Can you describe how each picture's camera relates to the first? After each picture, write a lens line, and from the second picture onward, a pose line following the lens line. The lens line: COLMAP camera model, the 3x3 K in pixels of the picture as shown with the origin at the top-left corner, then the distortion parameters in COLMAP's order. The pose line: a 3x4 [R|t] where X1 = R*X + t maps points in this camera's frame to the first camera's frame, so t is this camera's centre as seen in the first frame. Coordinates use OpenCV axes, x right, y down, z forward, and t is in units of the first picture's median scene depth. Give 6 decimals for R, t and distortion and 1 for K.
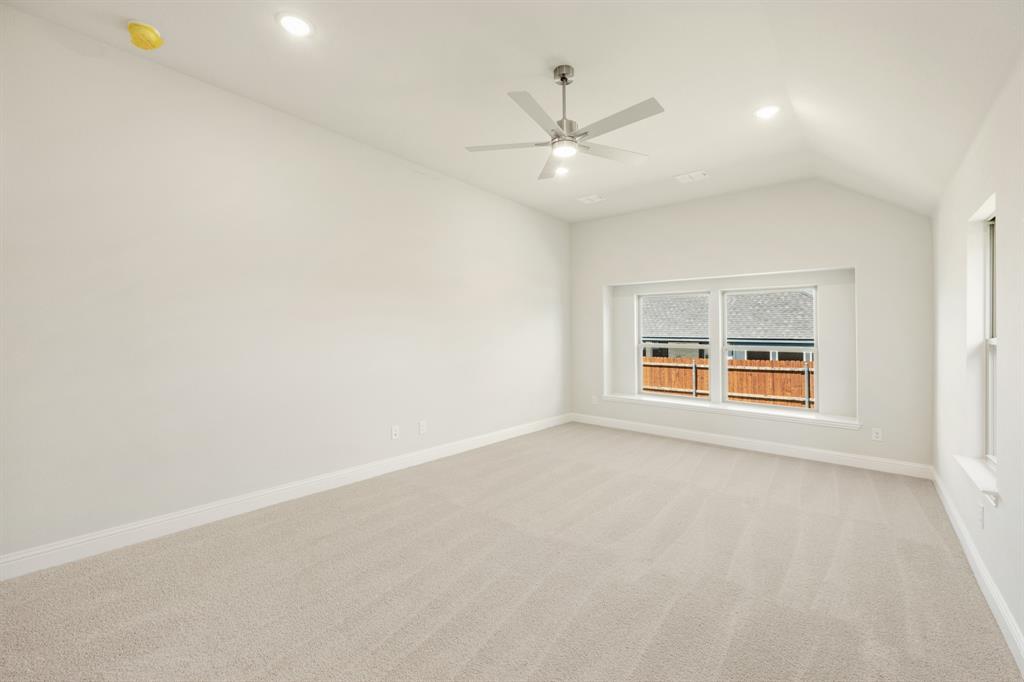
lens RADIAL K [[415.9, 0, 509.7], [0, 415.9, 344.1], [0, 0, 1]] dist [-0.003576, 0.000161]
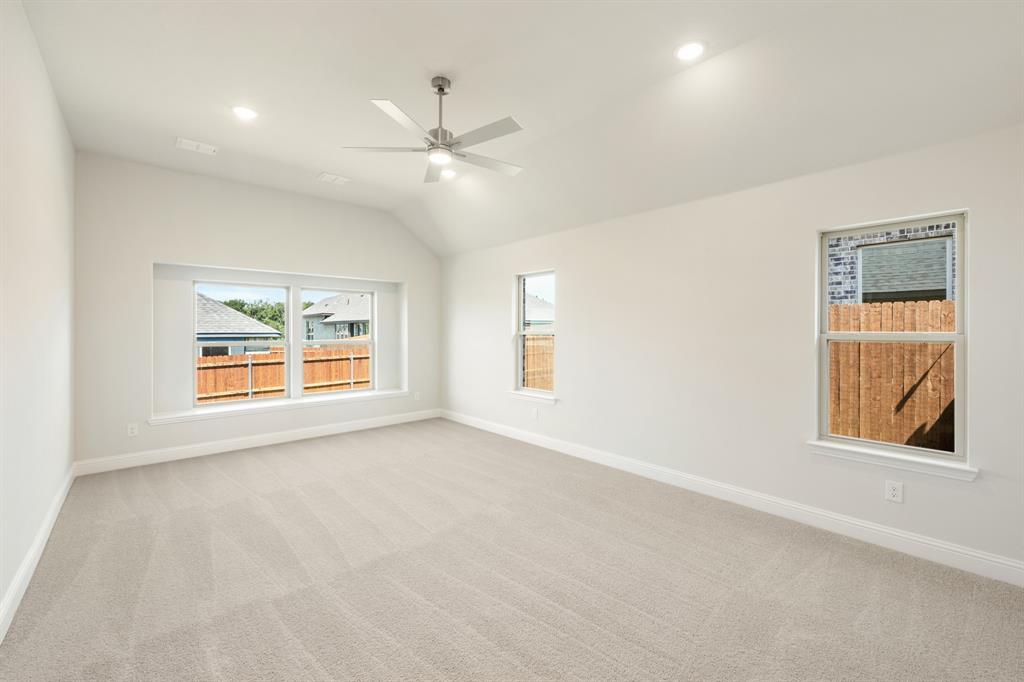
lens RADIAL K [[415.9, 0, 515.5], [0, 415.9, 320.2], [0, 0, 1]] dist [-0.003576, 0.000161]
pose [[0.157063, 0.016527, 0.987450, -0.248952], [0.025915, 0.999447, -0.020850, -0.006278], [-0.987248, 0.028864, 0.156548, 0.190292]]
